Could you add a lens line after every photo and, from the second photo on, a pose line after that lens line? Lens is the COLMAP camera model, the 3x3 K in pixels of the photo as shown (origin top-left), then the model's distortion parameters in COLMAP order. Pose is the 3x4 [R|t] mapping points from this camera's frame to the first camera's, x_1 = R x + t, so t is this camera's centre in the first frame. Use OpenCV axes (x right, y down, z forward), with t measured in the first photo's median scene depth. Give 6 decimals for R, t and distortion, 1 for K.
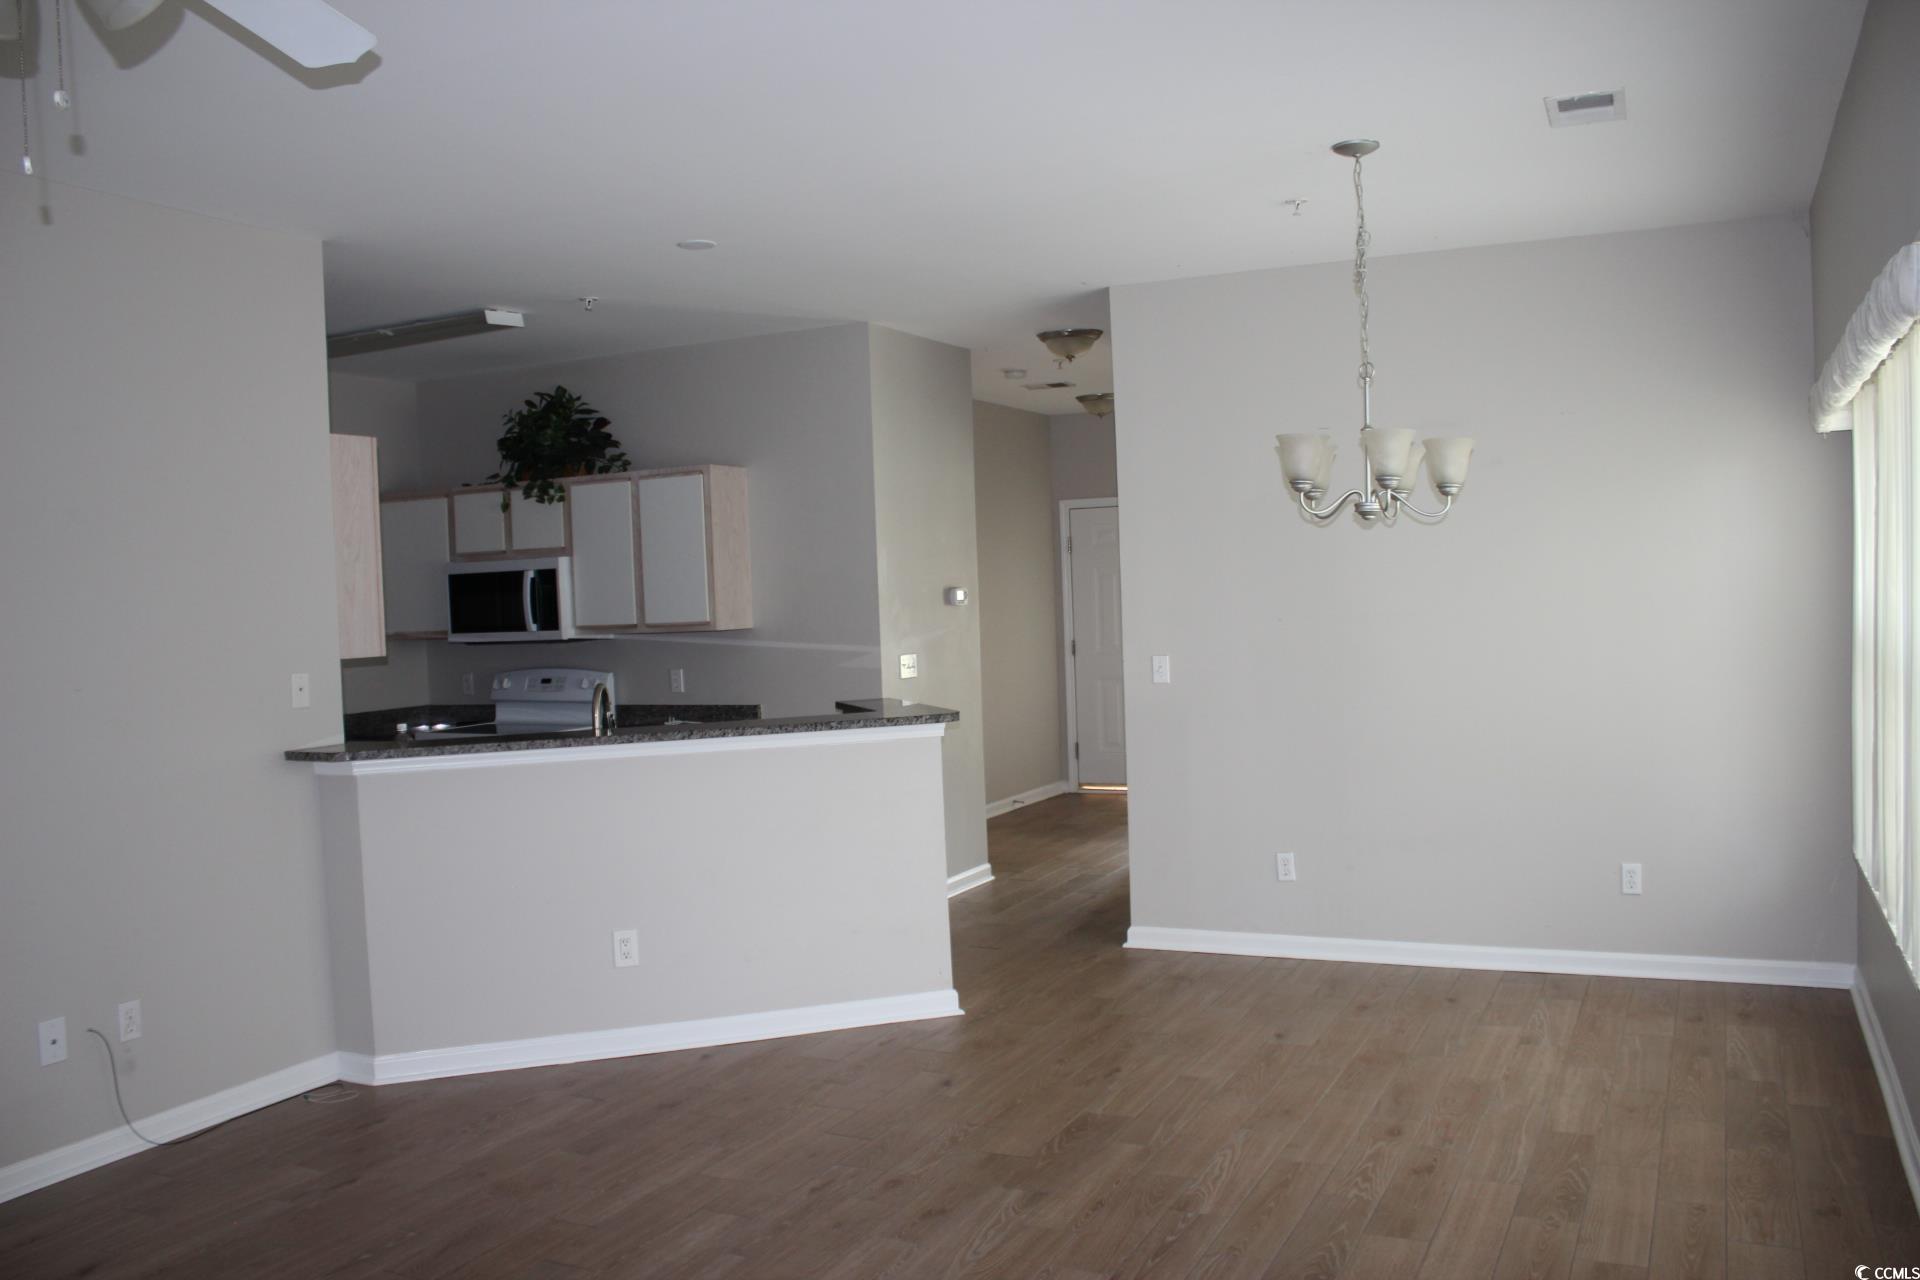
lens RADIAL K [[1614.3, 0, 960.0], [0, 1614.3, 640.0], [0, 0, 1]] dist [-0.160219, 0.143108]
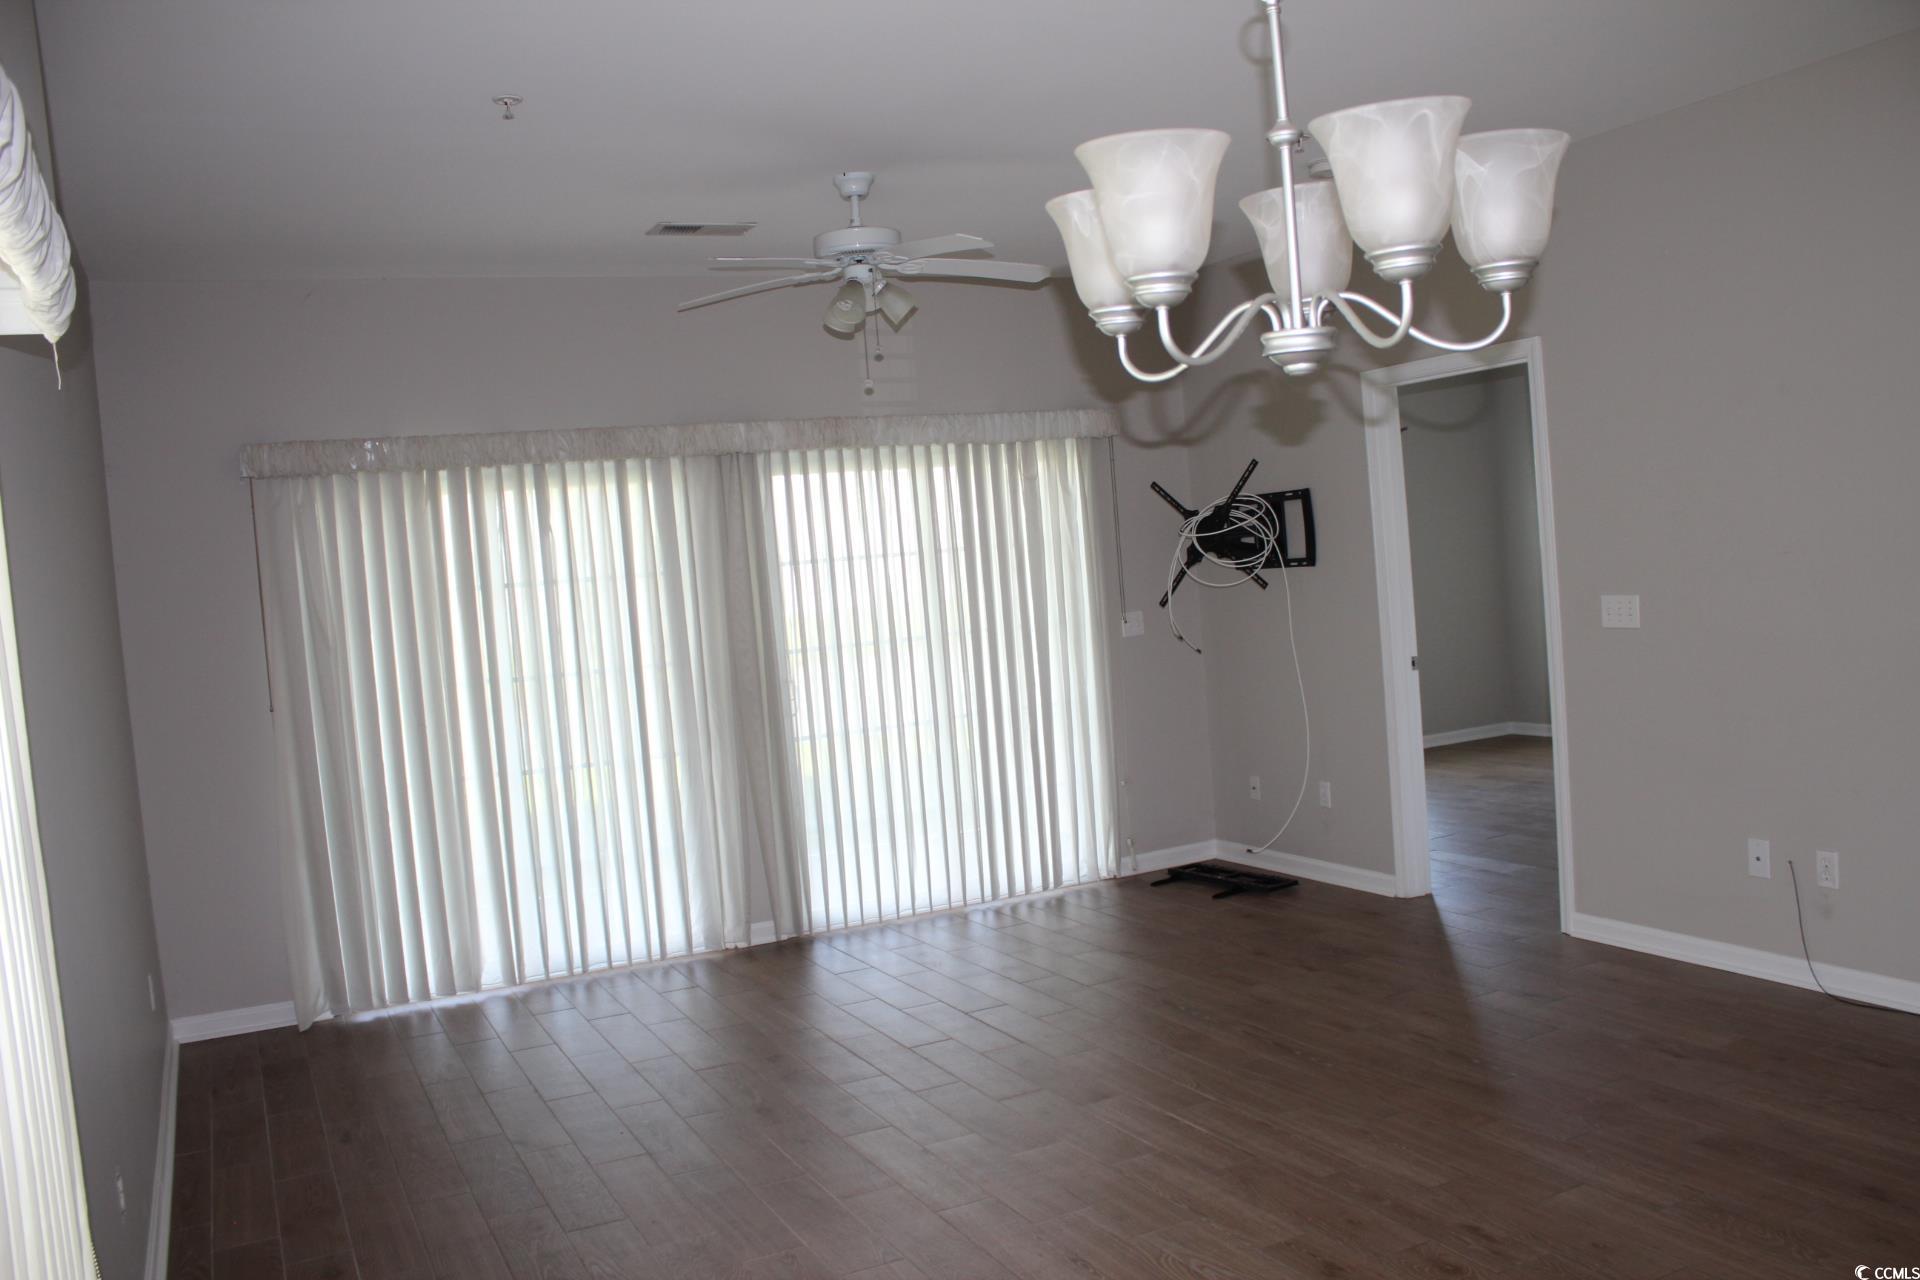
lens RADIAL K [[1614.3, 0, 960.0], [0, 1614.3, 640.0], [0, 0, 1]] dist [-0.160219, 0.143108]
pose [[-0.615875, 0.122731, -0.778226, 0.646685], [0.073375, 0.992434, 0.098445, -0.055296], [0.784420, 0.003527, -0.620221, 1.249947]]
